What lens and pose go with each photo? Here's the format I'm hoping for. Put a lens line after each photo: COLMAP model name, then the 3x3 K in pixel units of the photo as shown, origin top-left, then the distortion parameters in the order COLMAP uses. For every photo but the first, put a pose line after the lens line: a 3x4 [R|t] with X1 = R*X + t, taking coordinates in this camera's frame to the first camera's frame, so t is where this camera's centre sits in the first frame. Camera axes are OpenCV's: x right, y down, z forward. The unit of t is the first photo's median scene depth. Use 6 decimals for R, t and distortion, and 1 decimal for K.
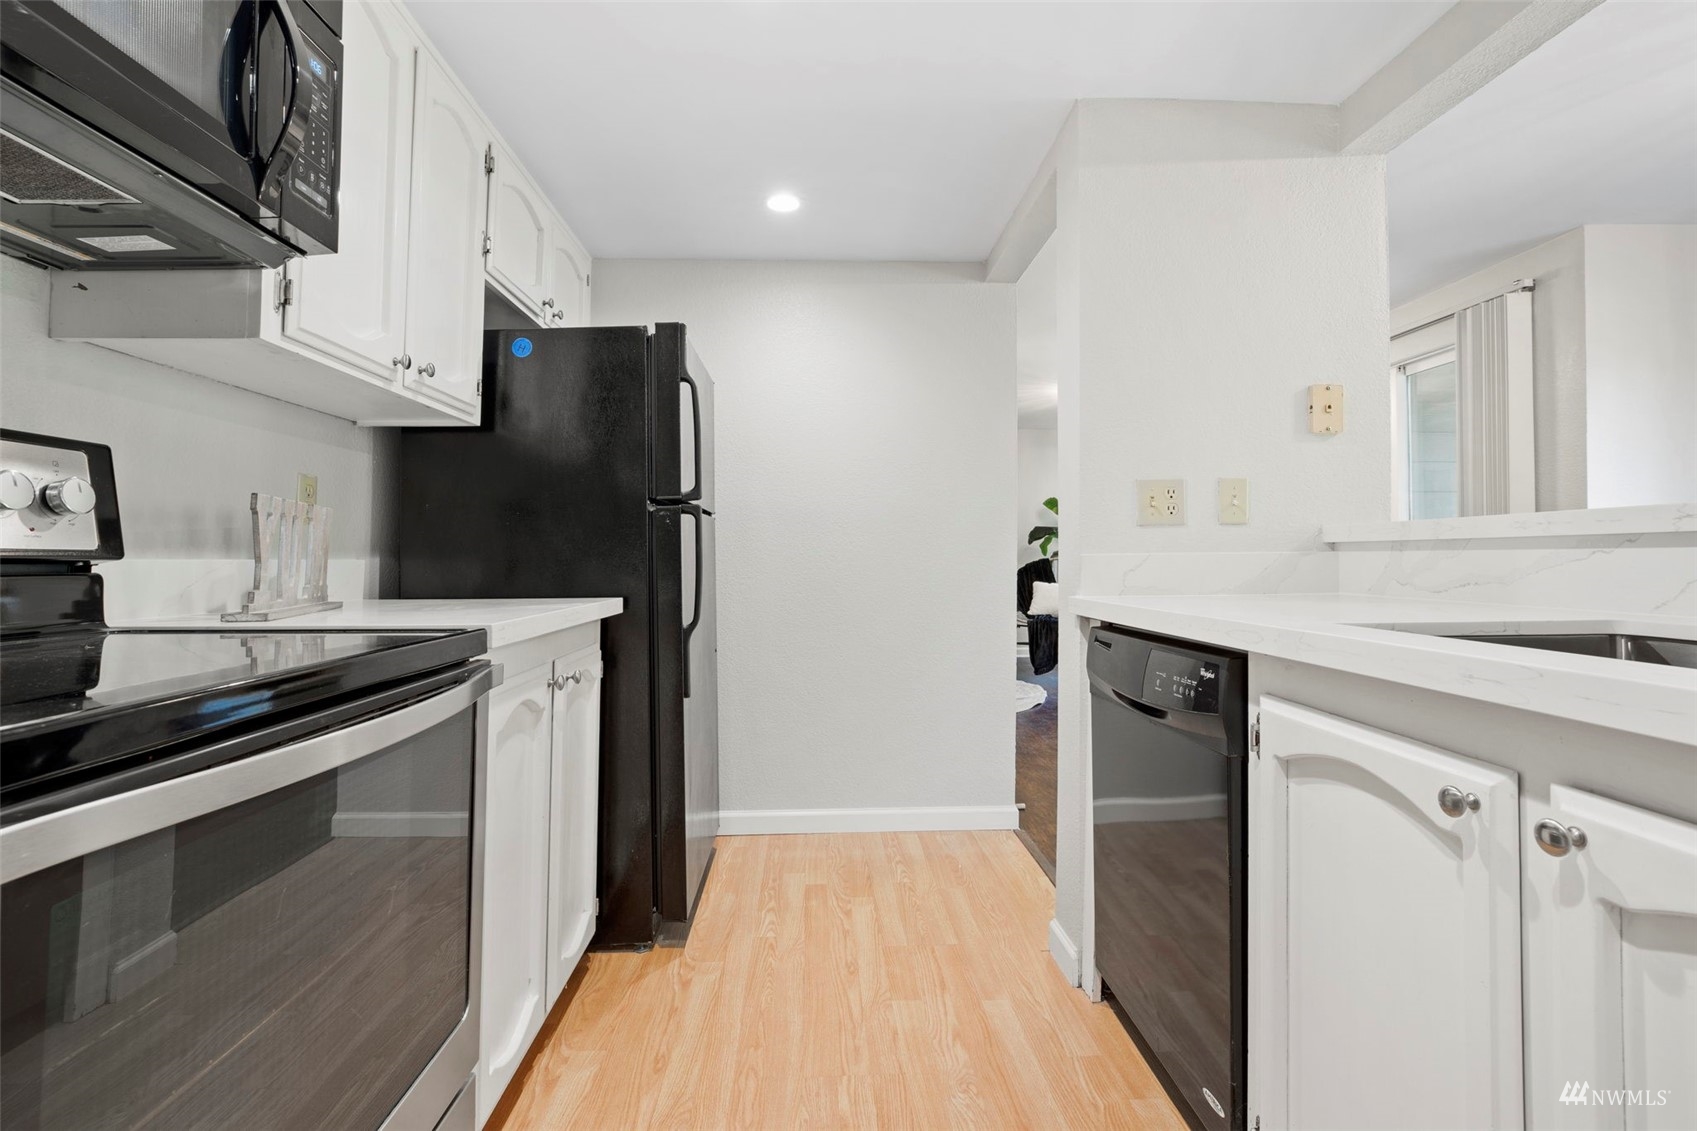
lens RADIAL K [[776.1, 0, 836.5], [0, 776.1, 535.0], [0, 0, 1]] dist [-0.027184, 0.010744]
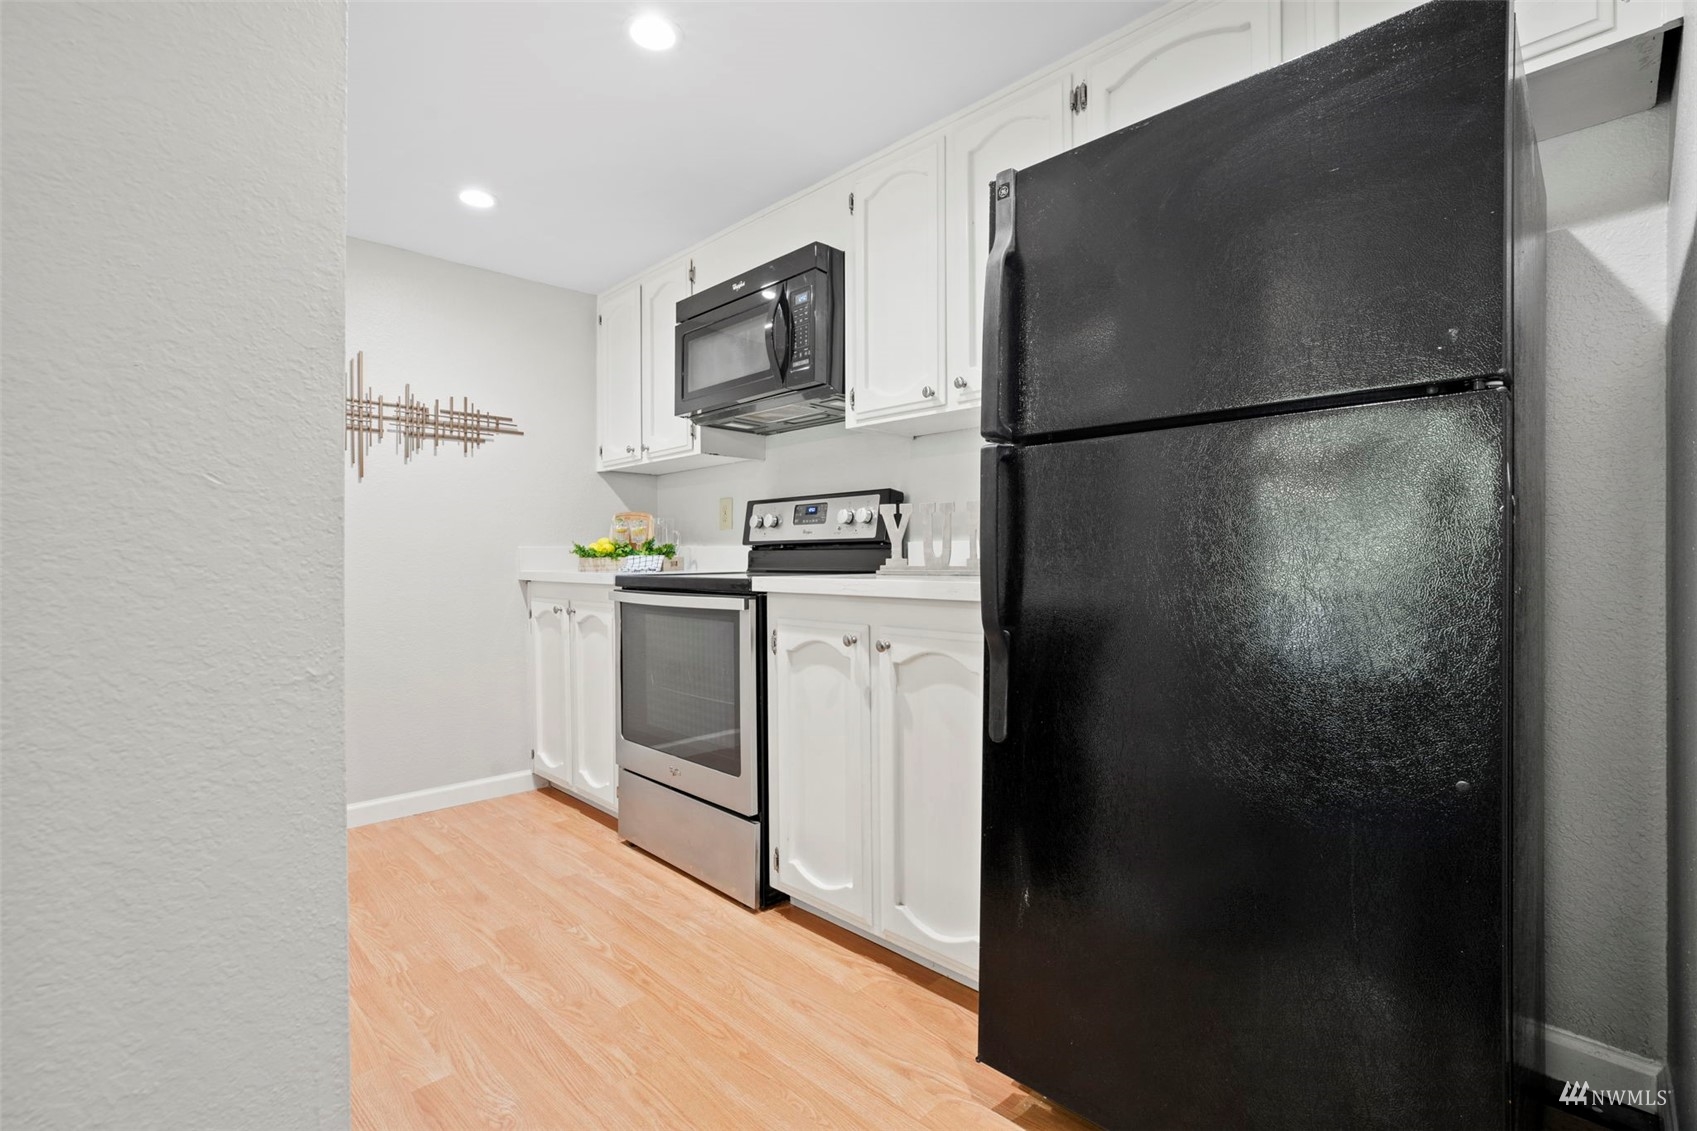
lens RADIAL K [[779.3, 0, 848.5], [0, 779.3, 565.5], [0, 0, 1]] dist [-0.012341, 0.000075]
pose [[-0.726291, 0.013392, -0.687257, 0.478880], [0.027065, 0.999592, -0.009124, 0.081871], [0.686854, -0.025227, -0.726357, 1.912750]]
